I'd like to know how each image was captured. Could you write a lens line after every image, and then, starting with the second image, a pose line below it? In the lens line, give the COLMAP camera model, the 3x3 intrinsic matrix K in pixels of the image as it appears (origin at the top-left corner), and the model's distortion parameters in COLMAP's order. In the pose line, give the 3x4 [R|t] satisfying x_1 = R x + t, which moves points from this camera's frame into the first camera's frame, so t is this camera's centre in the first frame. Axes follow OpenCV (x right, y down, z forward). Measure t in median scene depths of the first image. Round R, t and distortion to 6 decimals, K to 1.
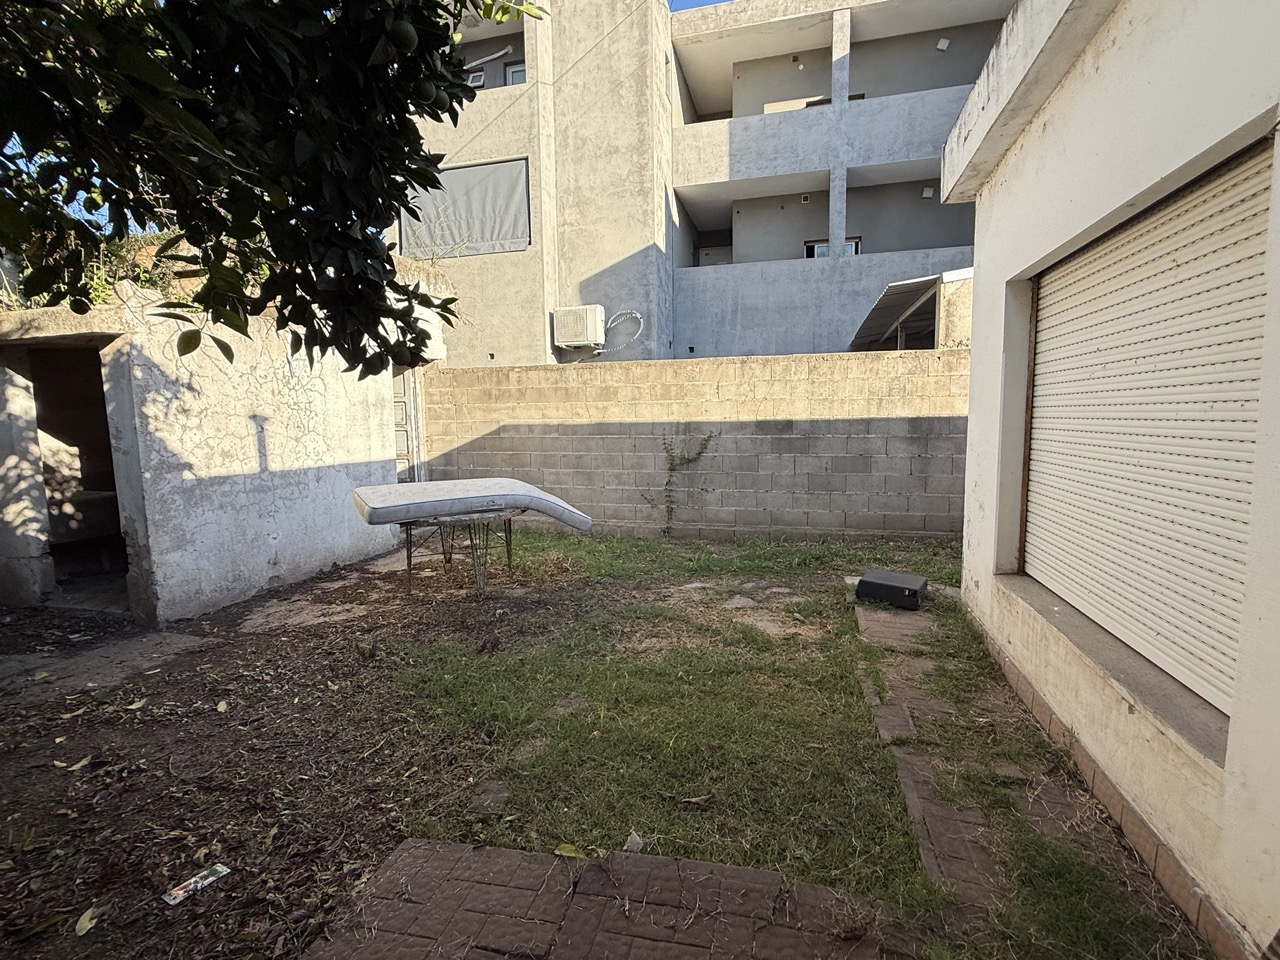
lens RADIAL K [[612.7, 0, 638.5], [0, 612.7, 477.3], [0, 0, 1]] dist [-0.001449, -0.000713]
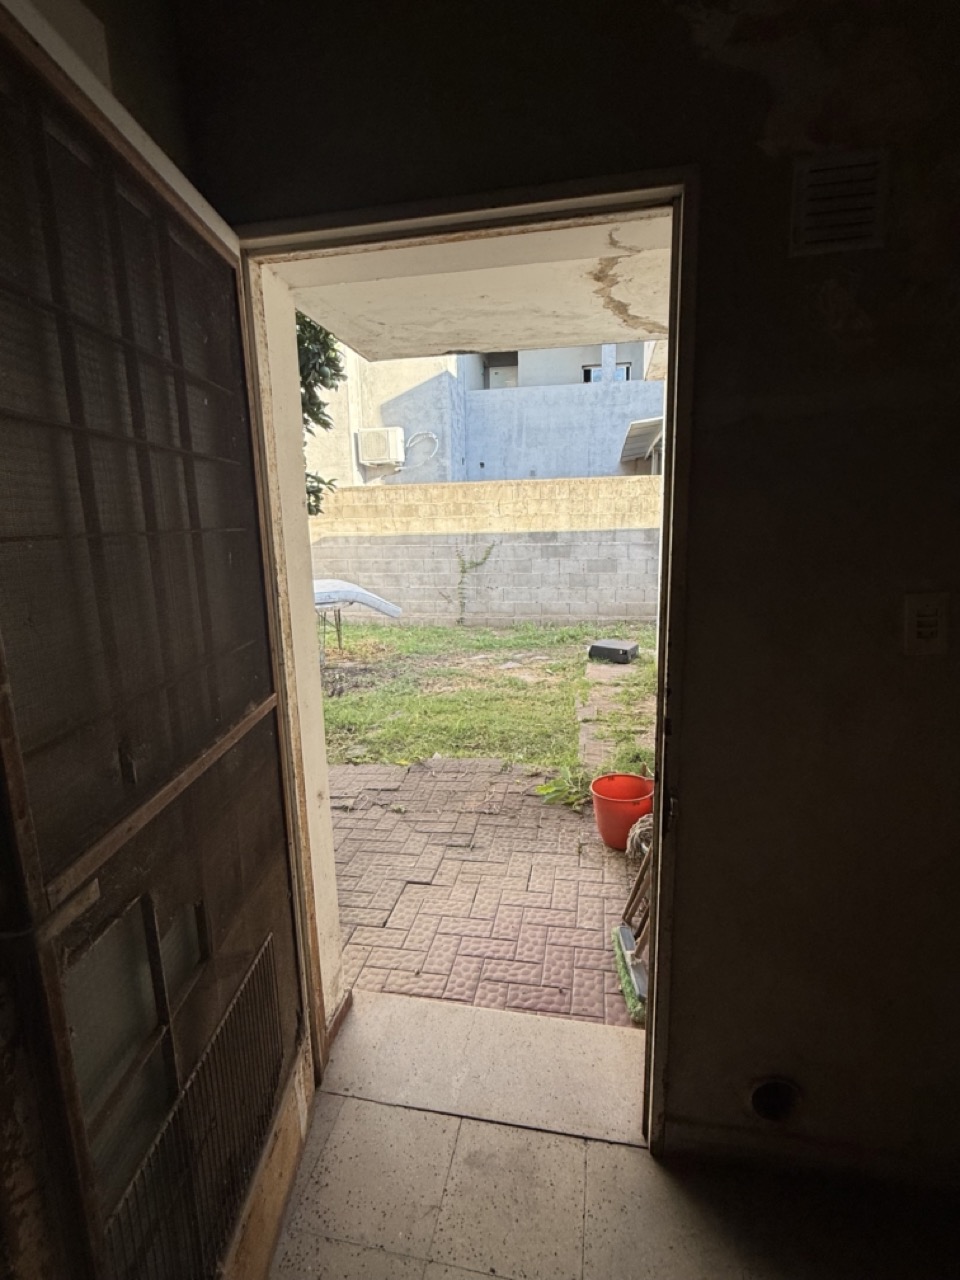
lens RADIAL K [[607.1, 0, 480.0], [0, 607.1, 640.0], [0, 0, 1]] dist [0.000537, -0.000888]
pose [[0.997537, -0.021409, 0.066789, 0.002781], [0.015097, 0.995493, 0.093624, 0.011504], [-0.068493, -0.092385, 0.993365, -0.275019]]
